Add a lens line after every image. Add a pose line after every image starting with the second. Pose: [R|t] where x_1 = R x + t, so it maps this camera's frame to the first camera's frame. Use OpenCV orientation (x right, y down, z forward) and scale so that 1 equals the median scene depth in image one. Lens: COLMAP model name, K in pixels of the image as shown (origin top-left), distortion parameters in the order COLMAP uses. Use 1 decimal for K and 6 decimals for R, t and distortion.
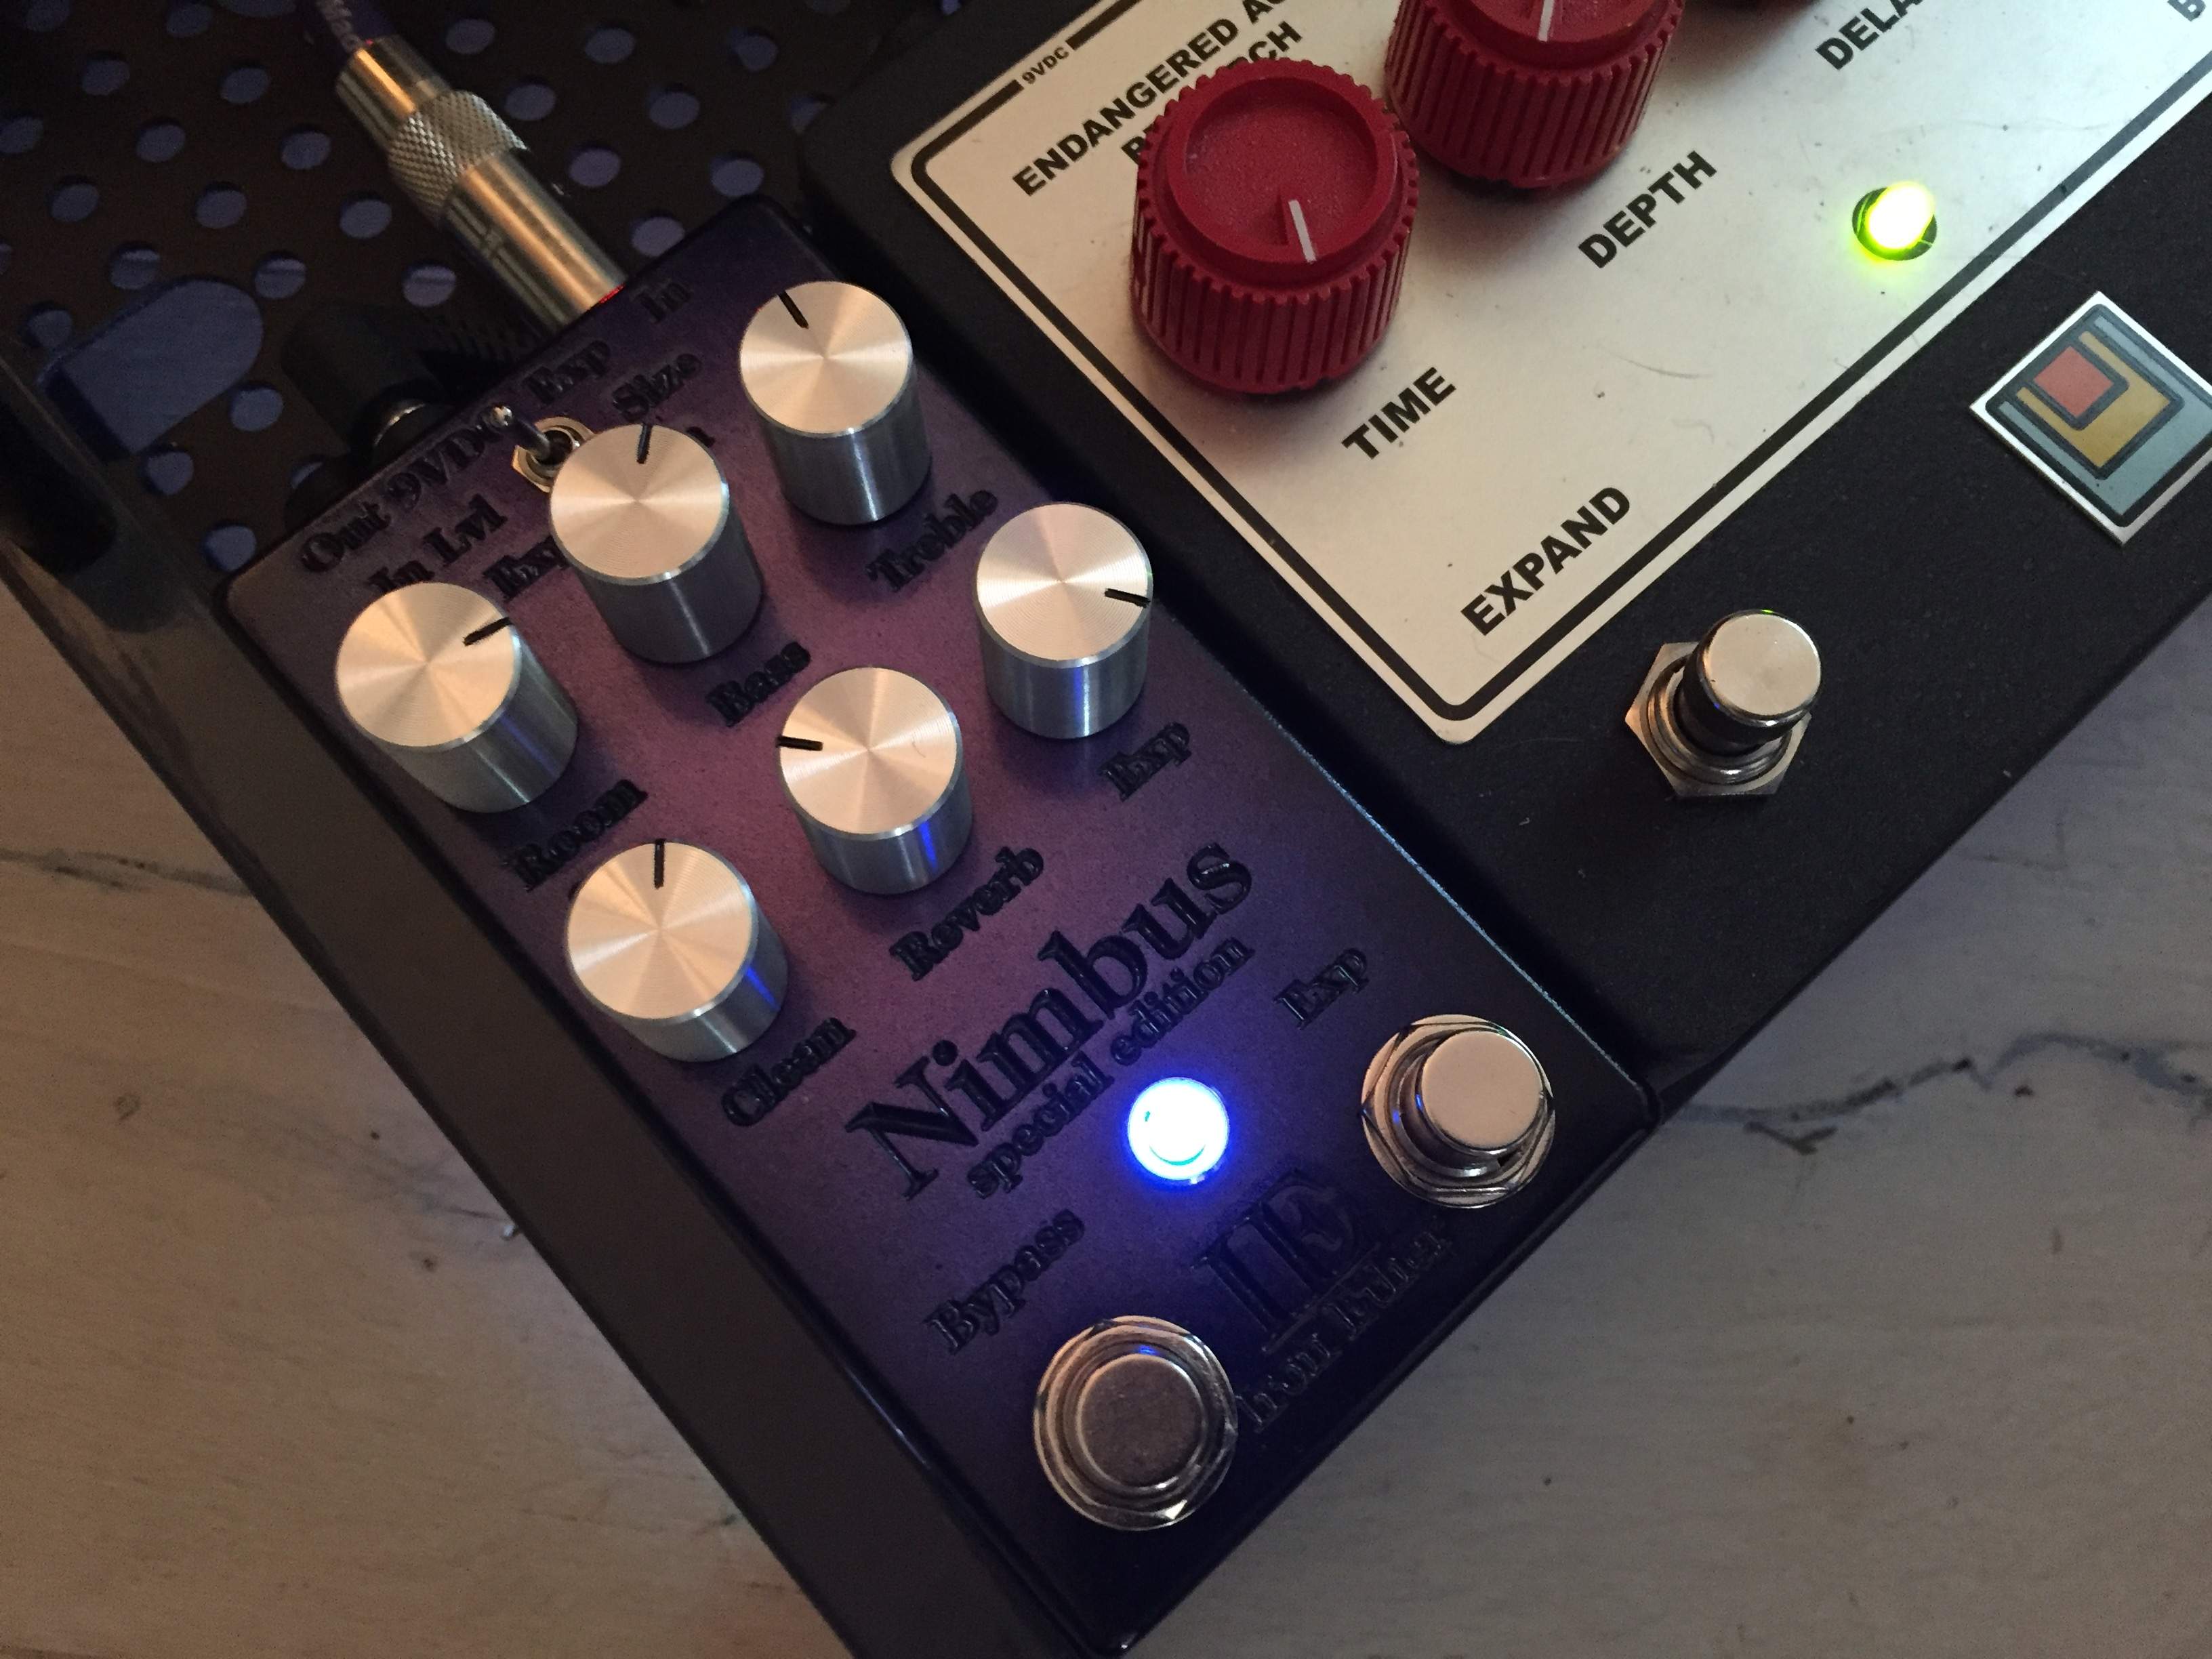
lens RADIAL K [[1912.7, 0, 1108.8], [0, 1912.7, 811.2], [0, 0, 1]] dist [0.067448, -0.107393]
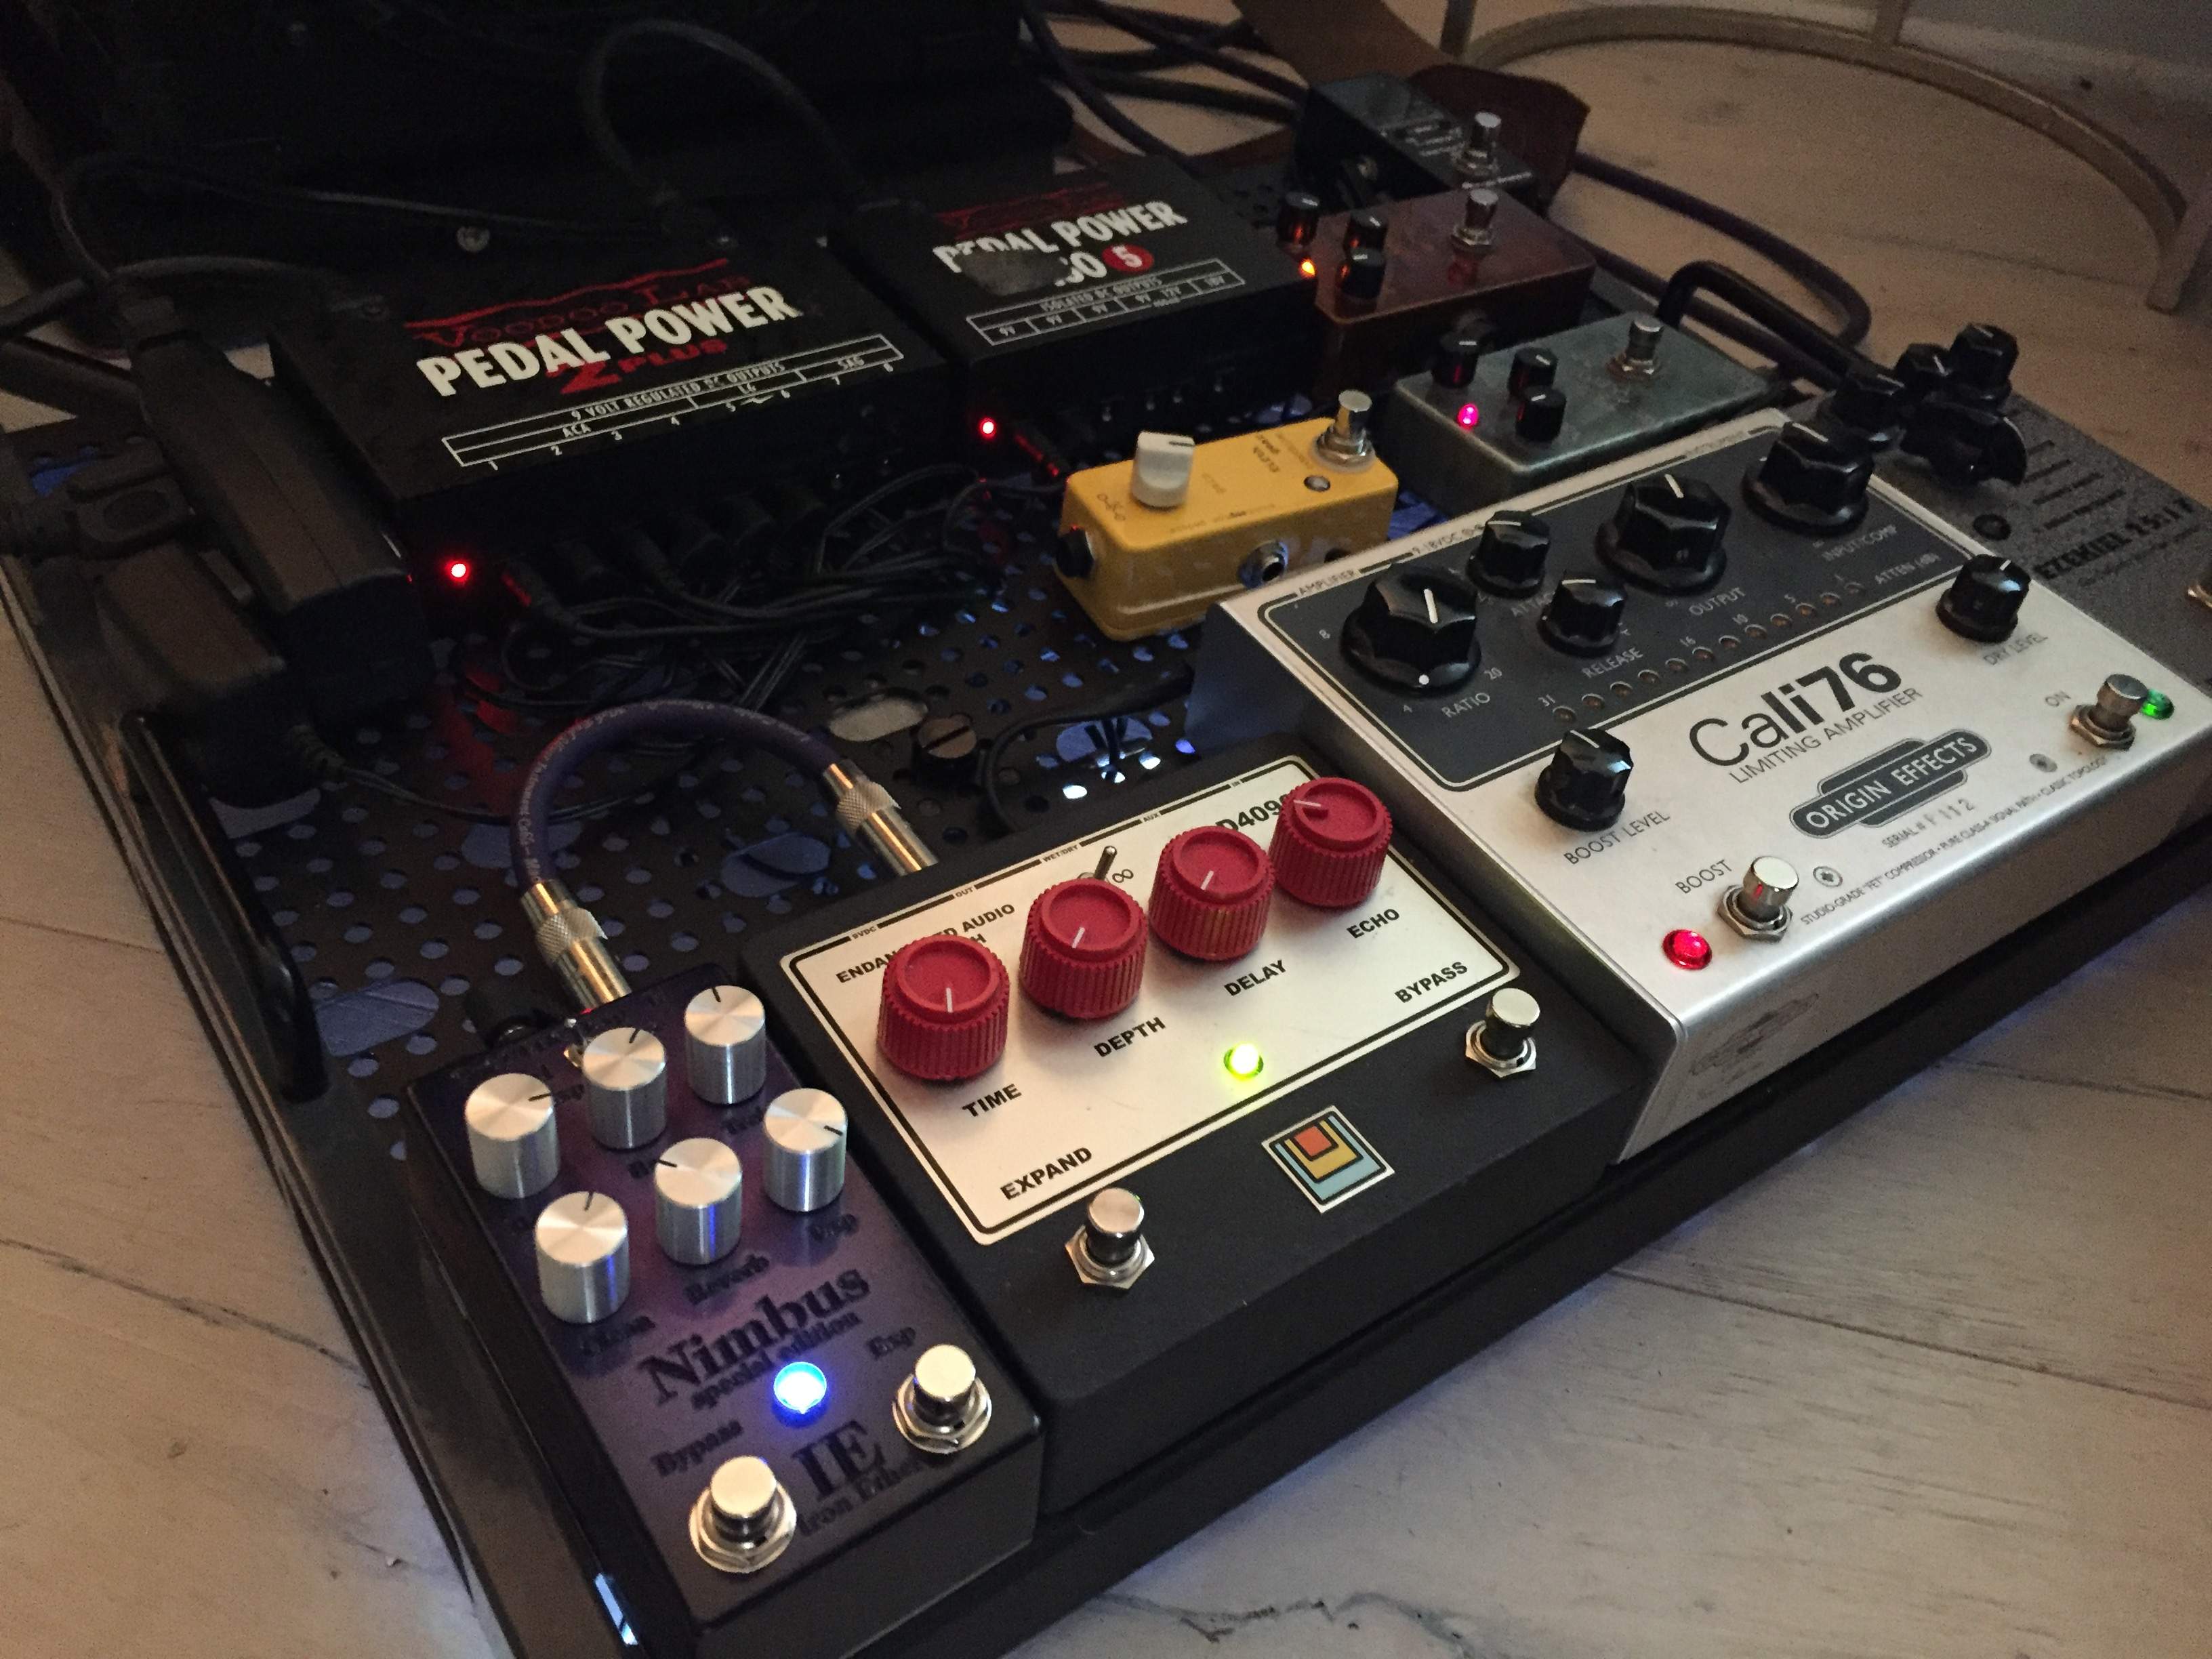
lens RADIAL K [[1912.7, 0, 1109.6], [0, 1912.7, 810.3], [0, 0, 1]] dist [0.067448, -0.107393]
pose [[0.986944, 0.160383, -0.014802, 0.260266], [-0.145134, 0.845714, -0.513521, 0.580087], [-0.069842, 0.508964, 0.857950, -0.957398]]
